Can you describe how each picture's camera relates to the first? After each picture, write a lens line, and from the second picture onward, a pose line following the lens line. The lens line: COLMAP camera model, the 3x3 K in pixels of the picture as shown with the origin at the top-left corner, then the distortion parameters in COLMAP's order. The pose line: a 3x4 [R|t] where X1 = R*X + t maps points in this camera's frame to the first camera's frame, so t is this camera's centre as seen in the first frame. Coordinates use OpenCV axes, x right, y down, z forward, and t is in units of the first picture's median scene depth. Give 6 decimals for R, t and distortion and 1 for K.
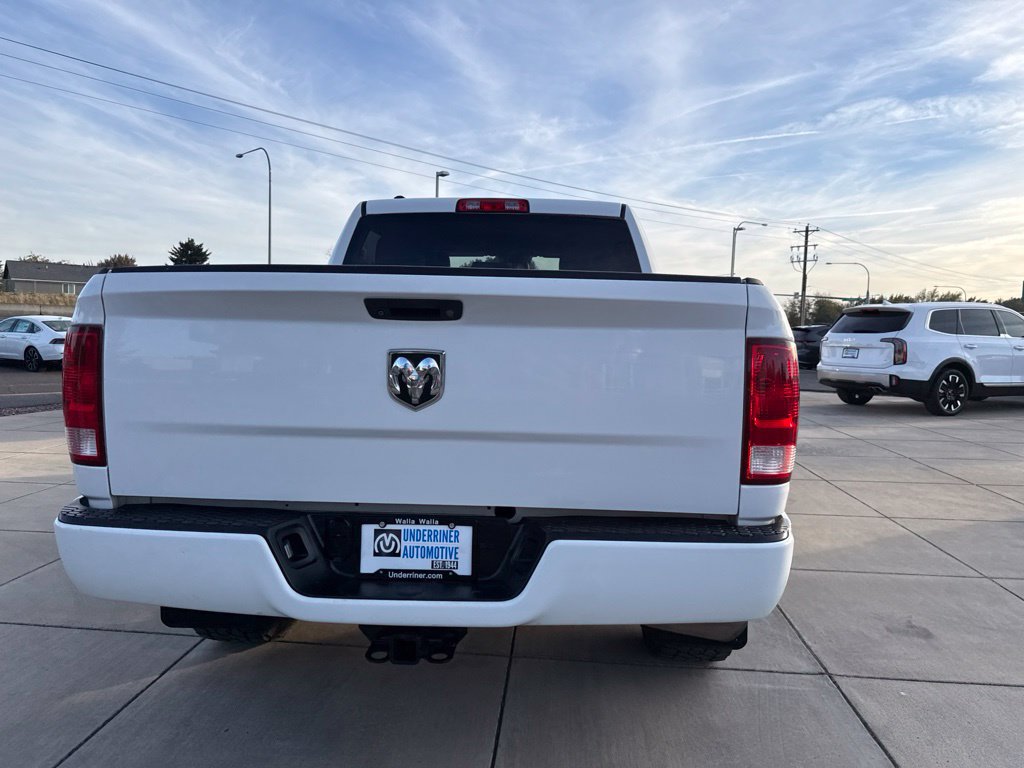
lens RADIAL K [[715.1, 0, 520.7], [0, 715.1, 385.9], [0, 0, 1]] dist [0.051296, -0.069105]
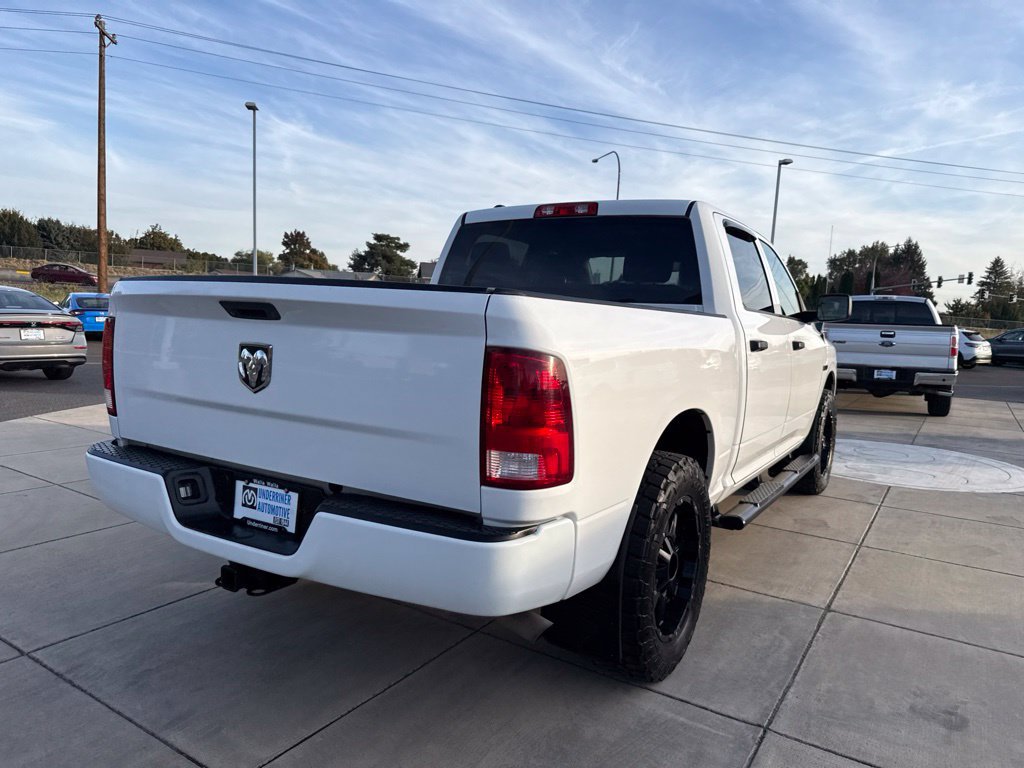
lens RADIAL K [[713.9, 0, 519.9], [0, 713.9, 396.8], [0, 0, 1]] dist [0.063134, -0.081788]
pose [[0.884420, 0.072865, -0.460968, 0.796377], [-0.063662, 0.997340, 0.035506, -0.030659], [0.462328, -0.002056, 0.886706, 0.105618]]
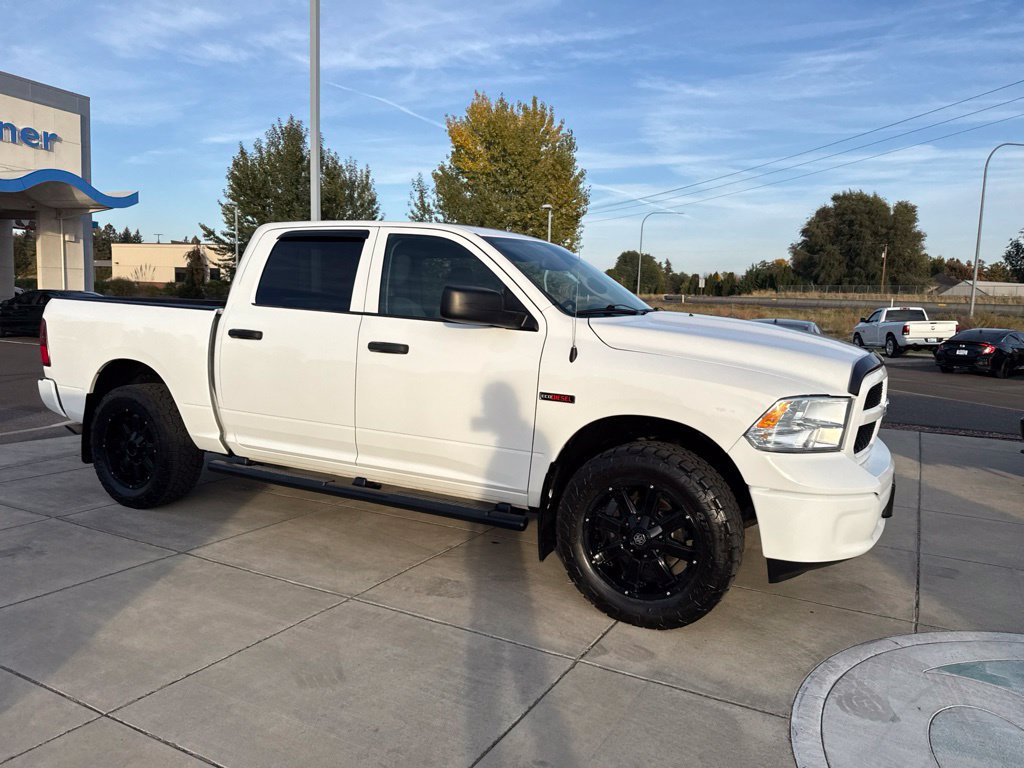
lens RADIAL K [[715.1, 0, 520.7], [0, 715.1, 385.9], [0, 0, 1]] dist [0.051296, -0.069105]
pose [[-0.391459, 0.065606, -0.917854, 2.283912], [-0.120158, 0.985271, 0.121671, -0.368346], [0.912317, 0.157917, -0.377810, 3.854524]]
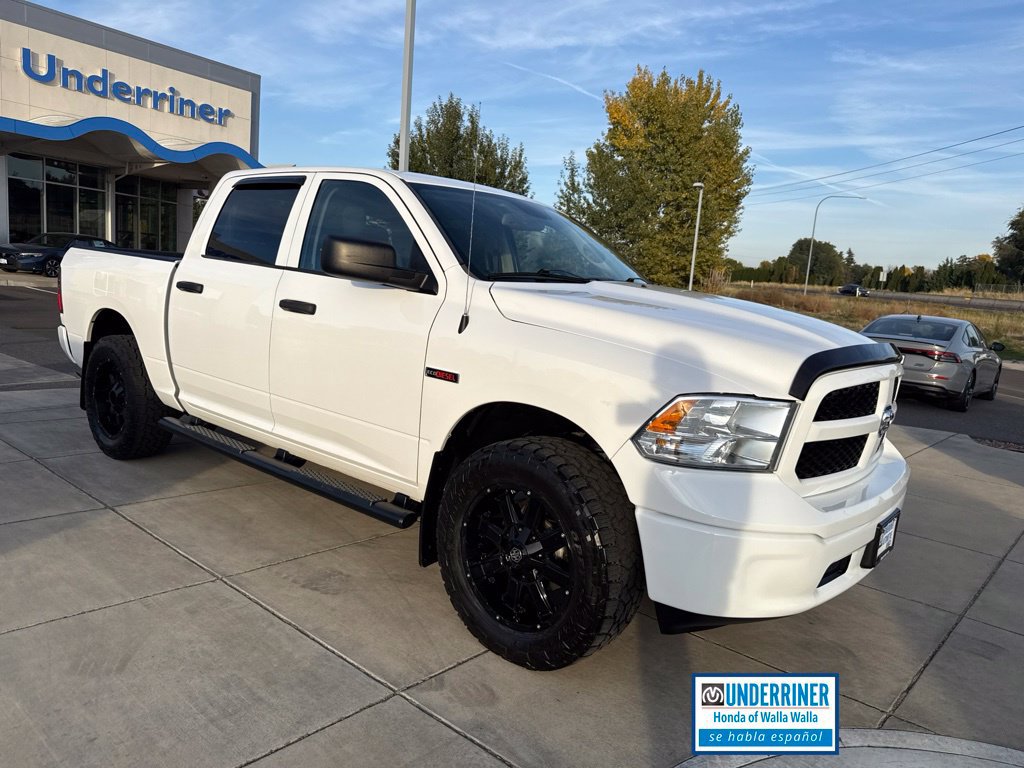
lens RADIAL K [[715.3, 0, 511.7], [0, 715.3, 398.0], [0, 0, 1]] dist [0.044212, -0.065214]
pose [[-0.588718, 0.061727, -0.805978, 1.696362], [-0.160527, 0.968293, 0.191413, -0.394470], [0.792239, 0.242069, -0.560143, 4.240137]]
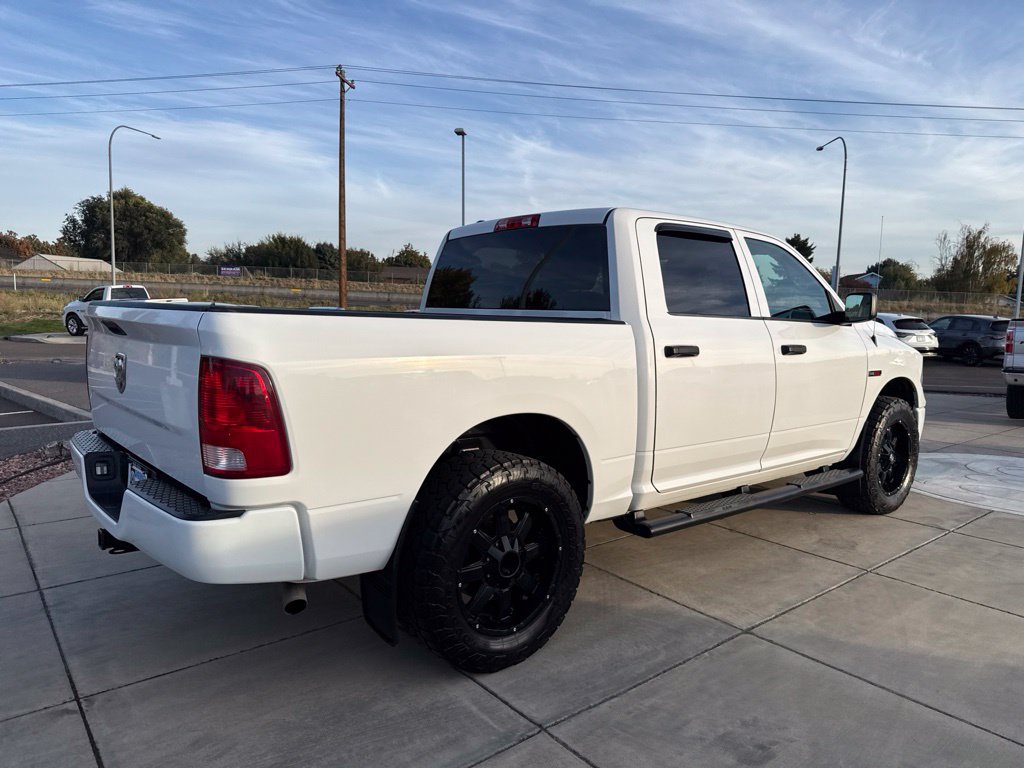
lens RADIAL K [[715.1, 0, 520.7], [0, 715.1, 385.9], [0, 0, 1]] dist [0.051296, -0.069105]
pose [[0.698088, 0.070405, -0.712542, 1.508534], [-0.063976, 0.997307, 0.035864, -0.089127], [0.713148, 0.020549, 0.700712, 0.497953]]
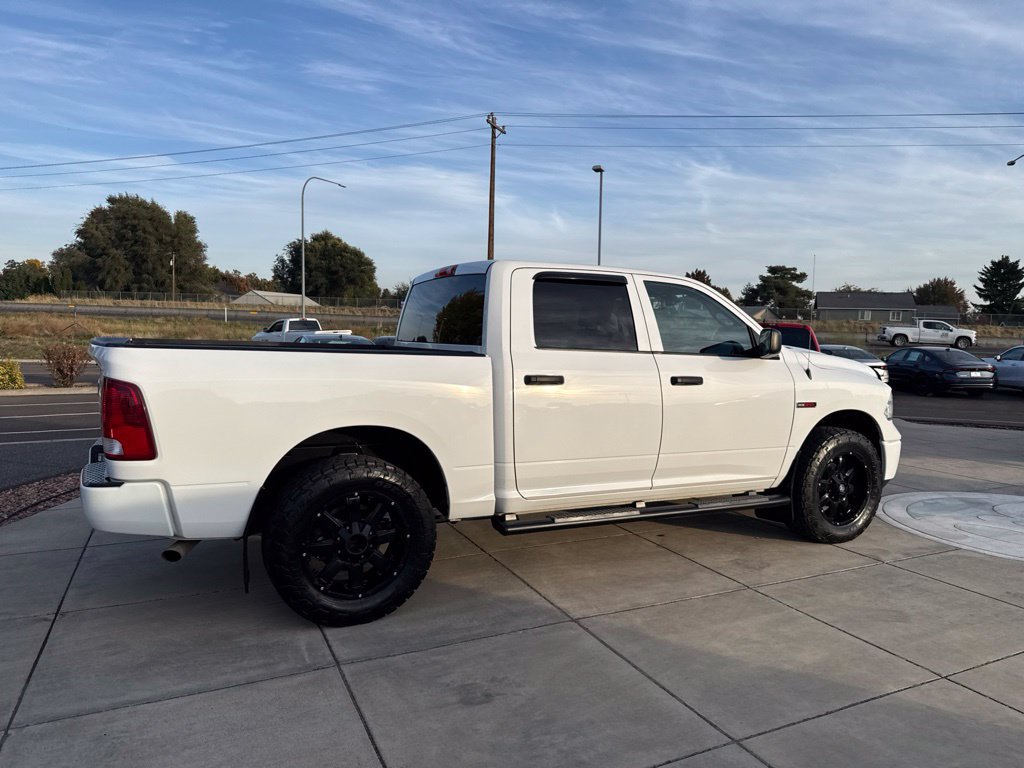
lens RADIAL K [[715.1, 0, 520.7], [0, 715.1, 385.9], [0, 0, 1]] dist [0.051296, -0.069105]
pose [[0.511791, 0.051484, -0.857566, 2.326629], [-0.079107, 0.996786, 0.012631, -0.143322], [0.855460, 0.061375, 0.514219, 0.914109]]
